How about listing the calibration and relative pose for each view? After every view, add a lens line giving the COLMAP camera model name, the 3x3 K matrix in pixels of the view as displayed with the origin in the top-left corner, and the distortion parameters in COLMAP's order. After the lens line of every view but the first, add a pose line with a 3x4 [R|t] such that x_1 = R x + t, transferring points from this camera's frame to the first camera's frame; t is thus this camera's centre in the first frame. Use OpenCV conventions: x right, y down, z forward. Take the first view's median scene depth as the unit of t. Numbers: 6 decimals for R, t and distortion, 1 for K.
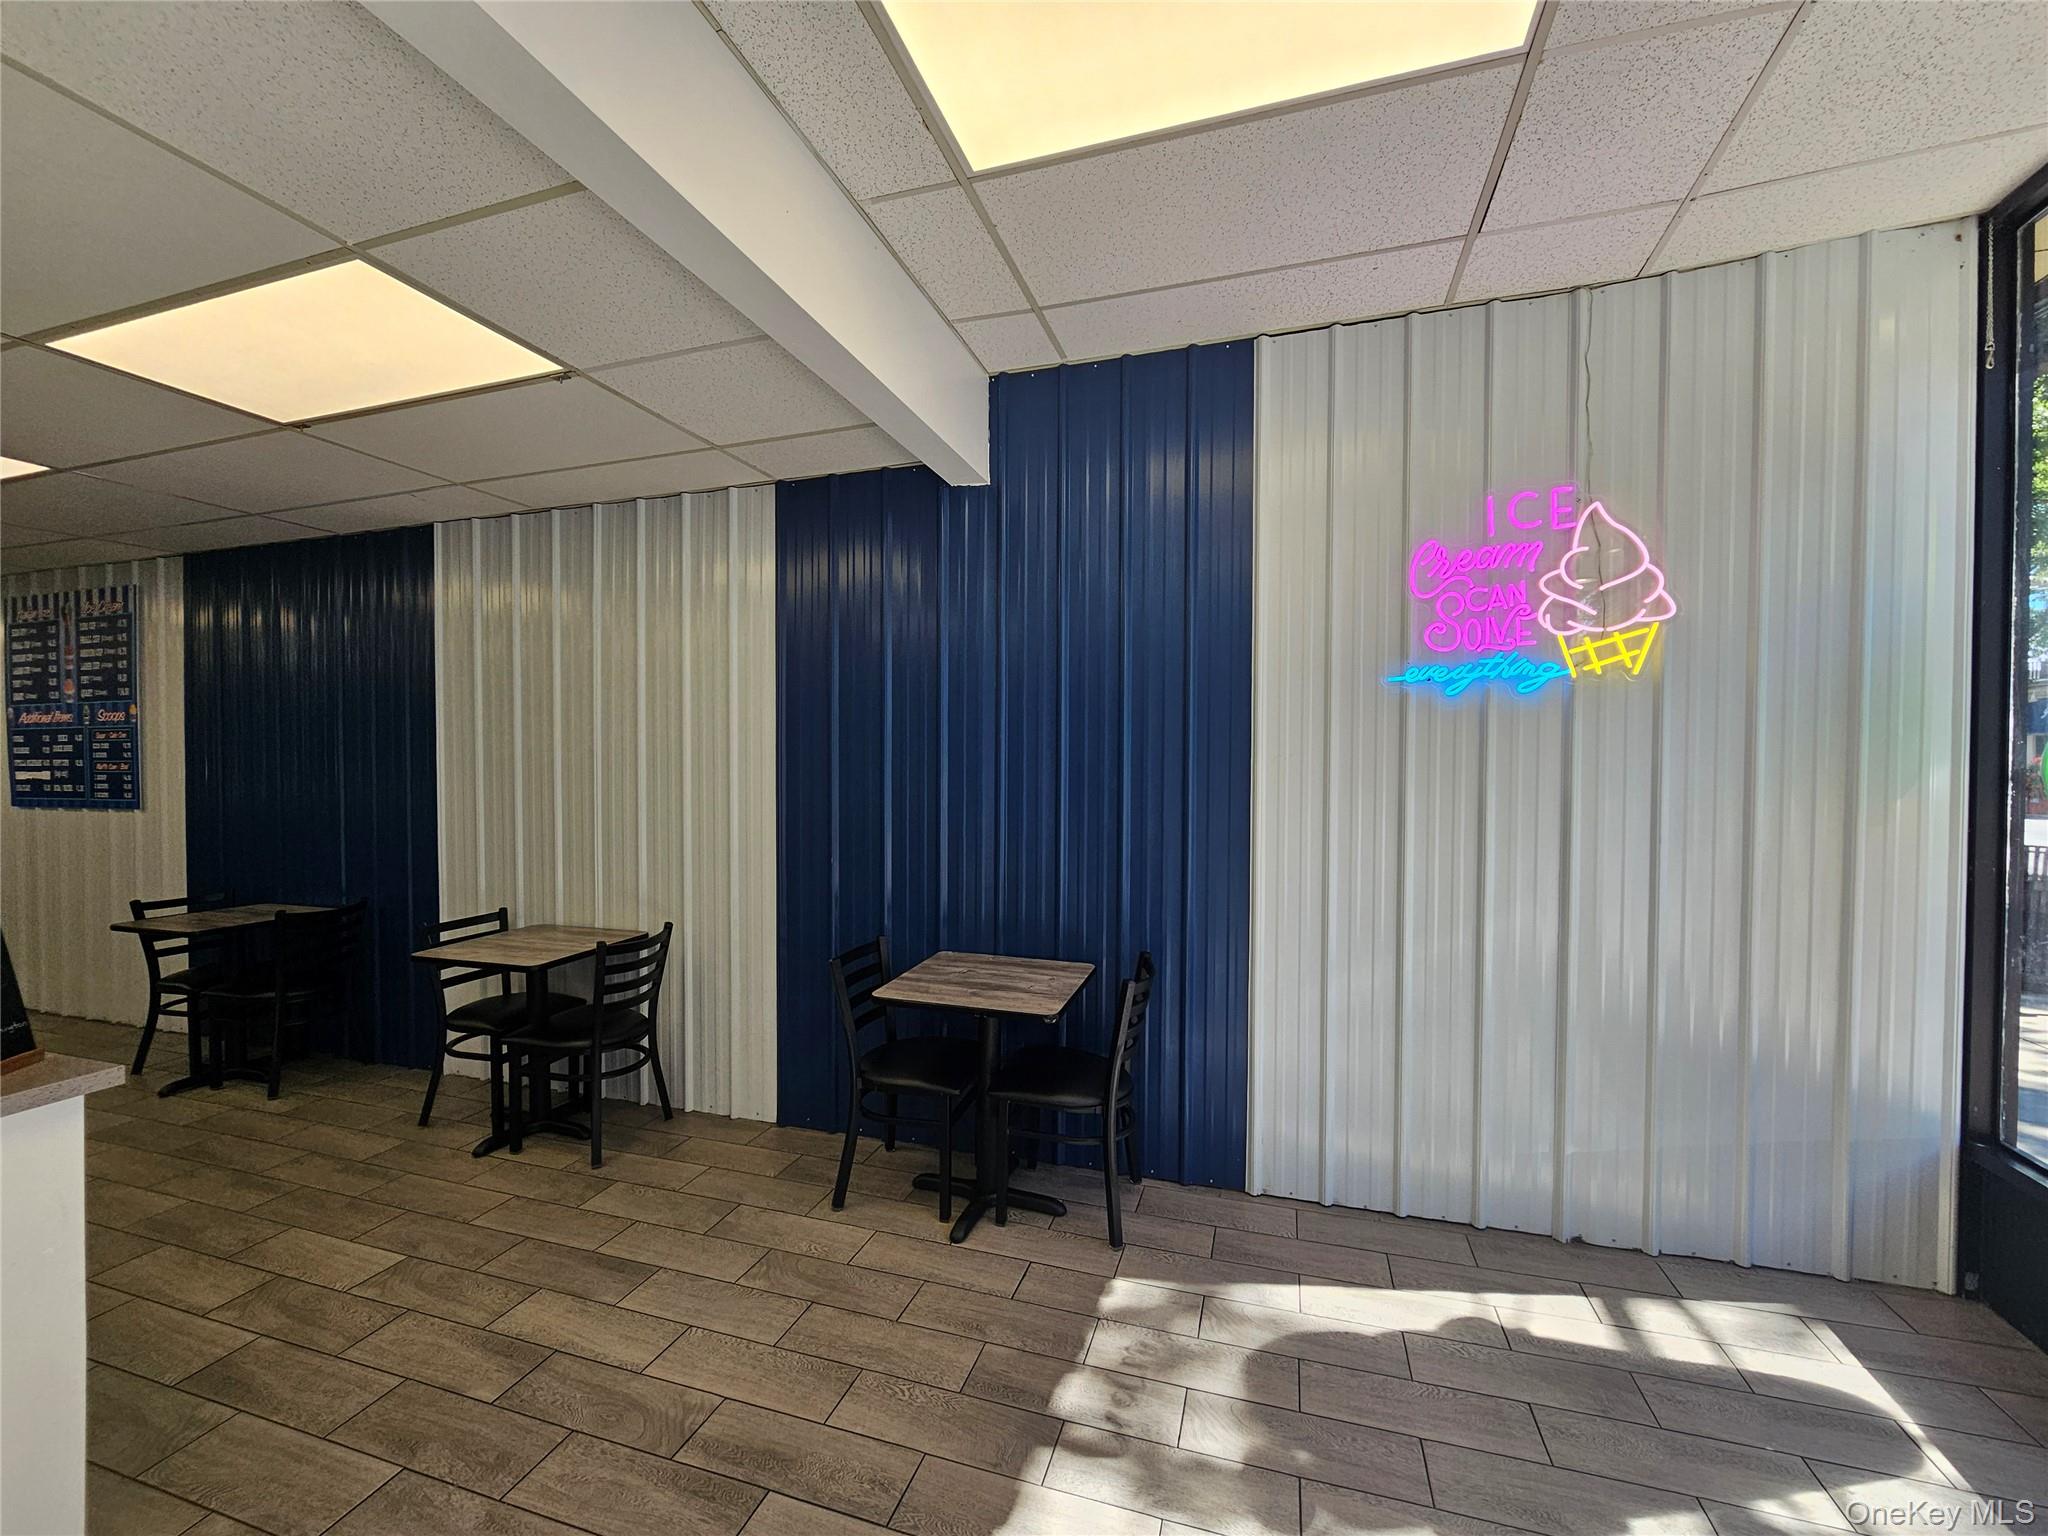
lens RADIAL K [[841.6, 0, 1020.3], [0, 841.6, 785.8], [0, 0, 1]] dist [-0.011359, 0.005441]
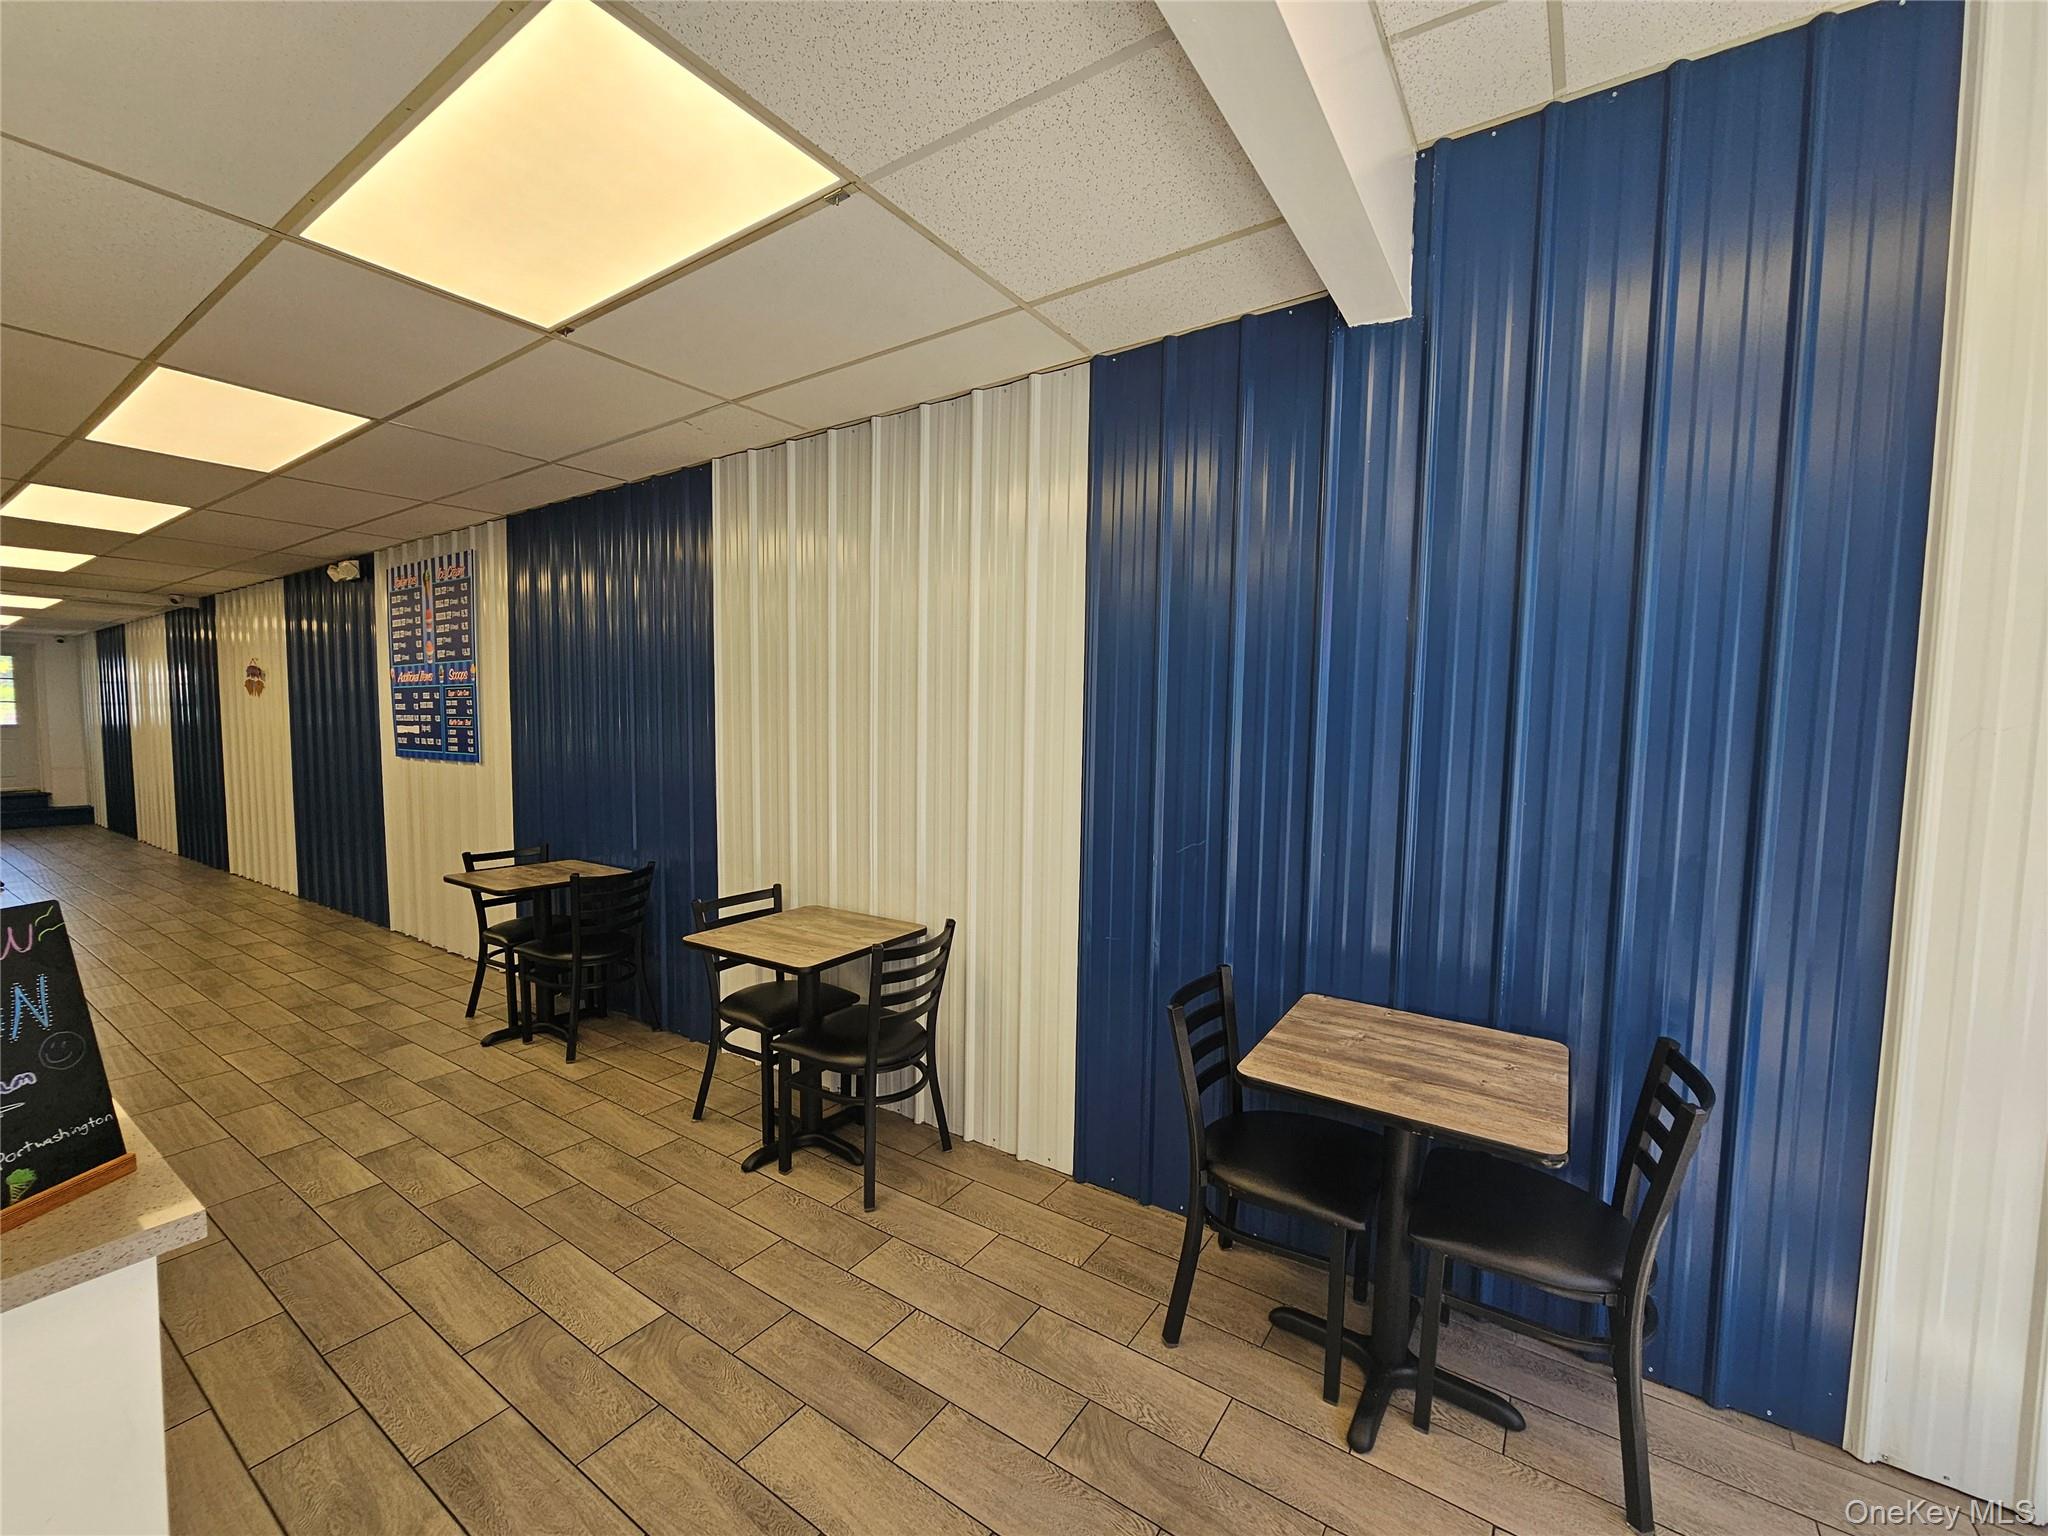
lens RADIAL K [[836.9, 0, 1021.1], [0, 836.9, 786.6], [0, 0, 1]] dist [0.006879, -0.007480]
pose [[0.959515, 0.031960, -0.279839, -0.129212], [-0.018378, 0.998528, 0.051025, -0.012472], [0.281058, -0.043817, 0.958690, 0.239673]]
